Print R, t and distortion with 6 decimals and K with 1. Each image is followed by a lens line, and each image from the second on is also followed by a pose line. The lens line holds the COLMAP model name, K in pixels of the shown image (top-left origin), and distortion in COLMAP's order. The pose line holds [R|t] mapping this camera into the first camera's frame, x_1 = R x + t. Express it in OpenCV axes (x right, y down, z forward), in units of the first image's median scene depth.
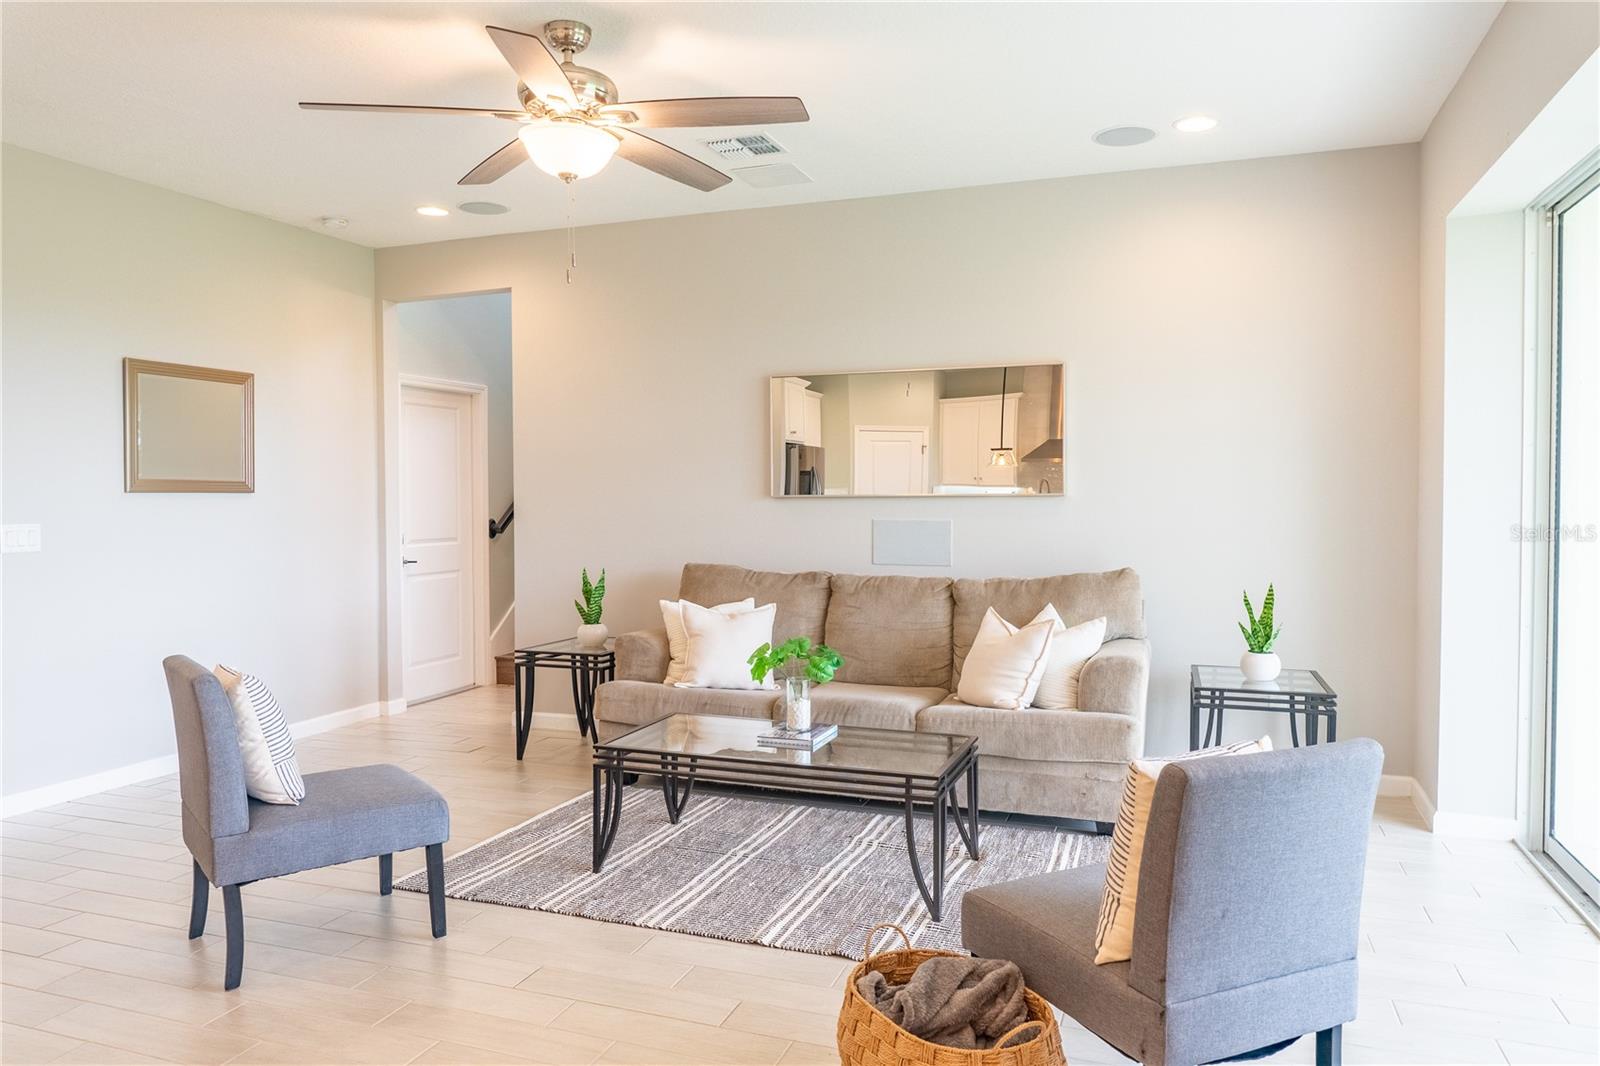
lens RADIAL K [[1077.3, 0, 799.6], [0, 1077.3, 521.9], [0, 0, 1]] dist [-0.011277, 0.001838]
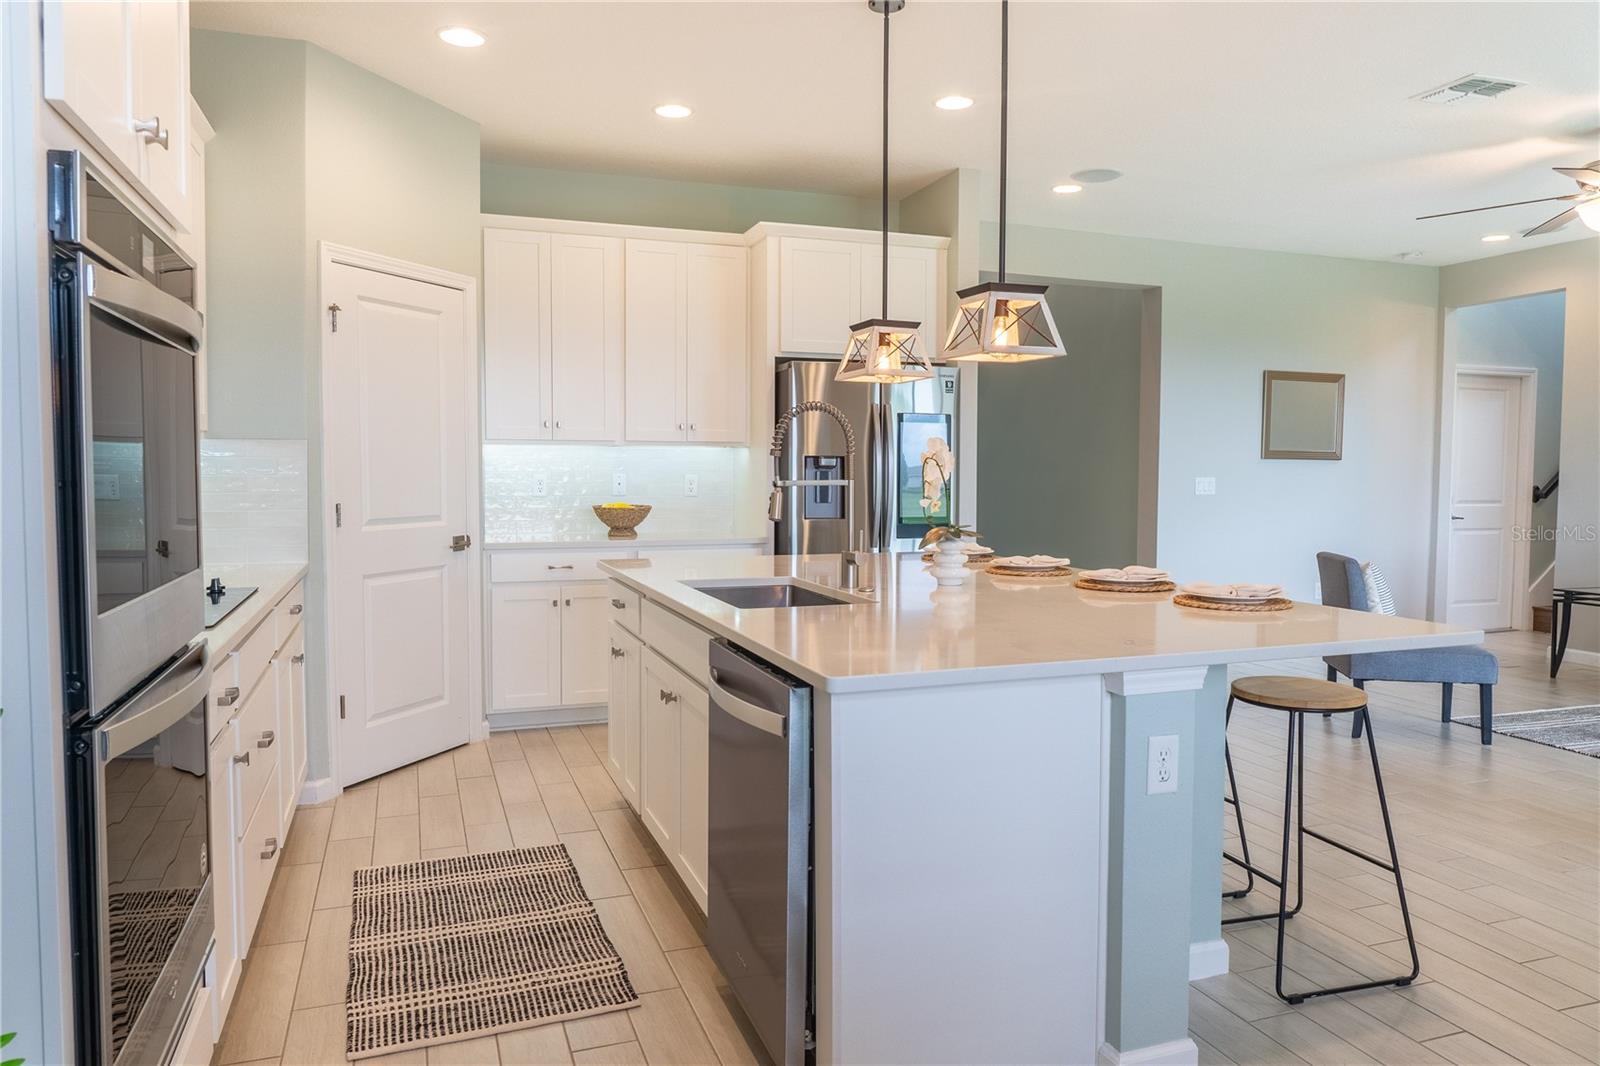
lens RADIAL K [[1087.0, 0, 800.0], [0, 1087.0, 520.4], [0, 0, 1]] dist [-0.015305, 0.002455]
pose [[0.642736, 0.046873, -0.764652, 0.117724], [-0.030190, 0.998901, 0.035856, 0.021550], [0.765492, 0.000039, 0.643445, -0.438717]]
